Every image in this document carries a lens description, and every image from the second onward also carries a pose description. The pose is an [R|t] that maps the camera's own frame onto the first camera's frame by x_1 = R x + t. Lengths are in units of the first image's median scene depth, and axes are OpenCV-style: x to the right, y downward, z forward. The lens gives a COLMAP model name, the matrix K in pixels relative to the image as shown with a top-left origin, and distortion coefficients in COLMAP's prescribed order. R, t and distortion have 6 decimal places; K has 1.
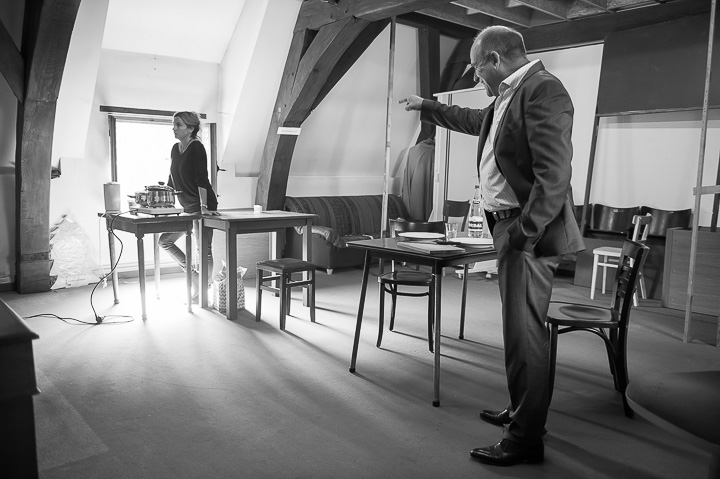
lens RADIAL K [[564.9, 0, 359.5], [0, 564.9, 241.6], [0, 0, 1]] dist [-0.027829, 0.001744]
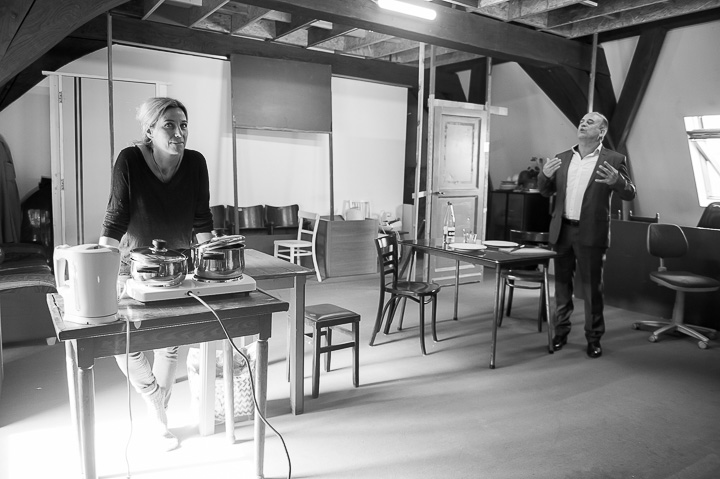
lens RADIAL K [[543.3, 0, 363.3], [0, 543.3, 239.0], [0, 0, 1]] dist [-0.036869, -0.004658]
pose [[0.146702, -0.131895, 0.980348, -0.632919], [0.089746, 0.988758, 0.119596, -0.110219], [-0.985101, 0.070437, 0.156890, 0.601432]]
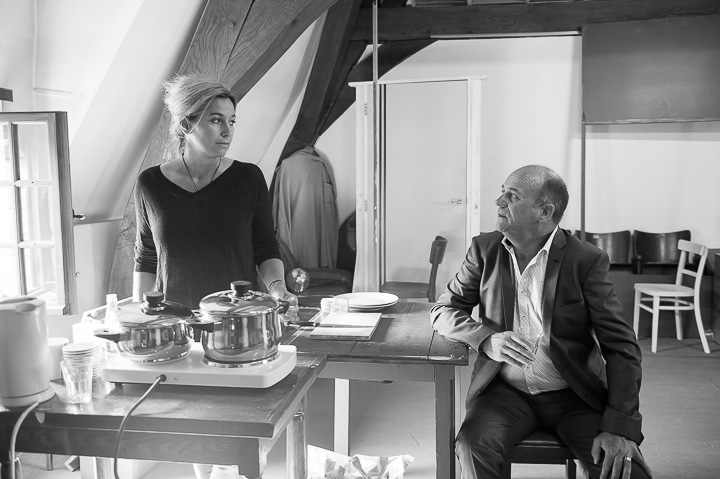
lens RADIAL K [[621.8, 0, 371.7], [0, 621.8, 233.0], [0, 0, 1]] dist [-0.011759, 0.006378]
pose [[0.778378, -0.076822, 0.623078, -0.397629], [0.098365, 0.995150, -0.000185, -0.096857], [-0.620042, 0.061434, 0.782159, 0.500985]]
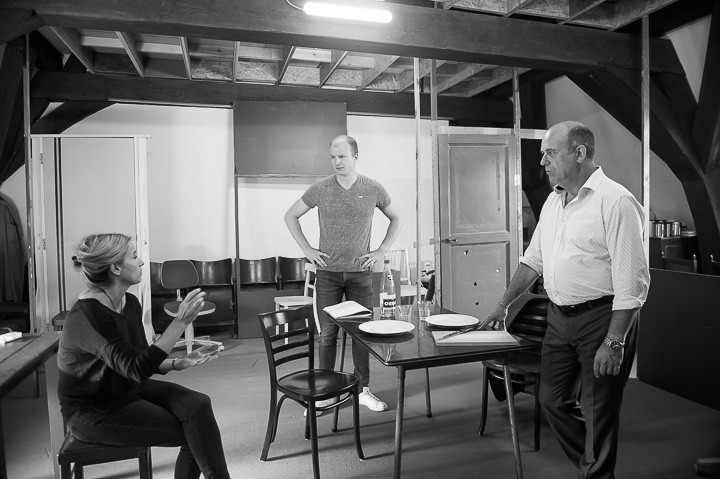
lens RADIAL K [[489.3, 0, 361.1], [0, 489.3, 243.5], [0, 0, 1]] dist [-0.050133, -0.005436]
pose [[0.427466, -0.076426, 0.900795, -0.317503], [0.128734, 0.991412, 0.023024, -0.089946], [-0.894819, 0.106121, 0.433633, 0.409500]]
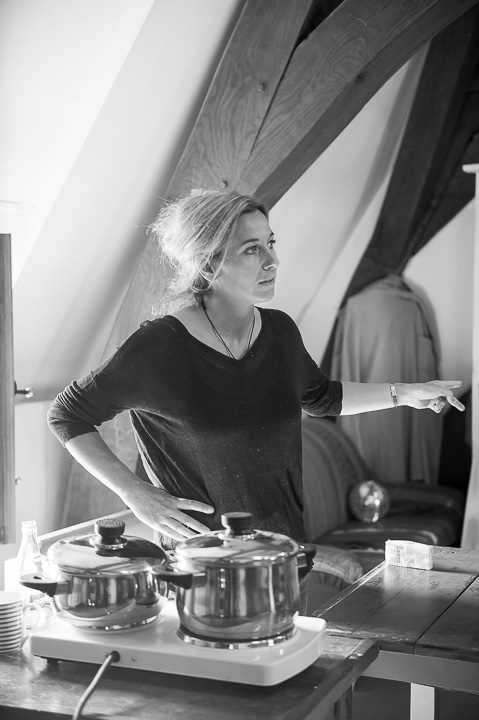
lens RADIAL K [[1070.2, 0, 239.9], [0, 1070.2, 360.7], [0, 0, 1]] dist [0.141698, 0.000000]
pose [[0.913256, -0.035020, 0.405878, -0.393719], [0.069891, 0.994995, -0.071412, -0.101776], [-0.401346, 0.093585, 0.911133, 0.472390]]
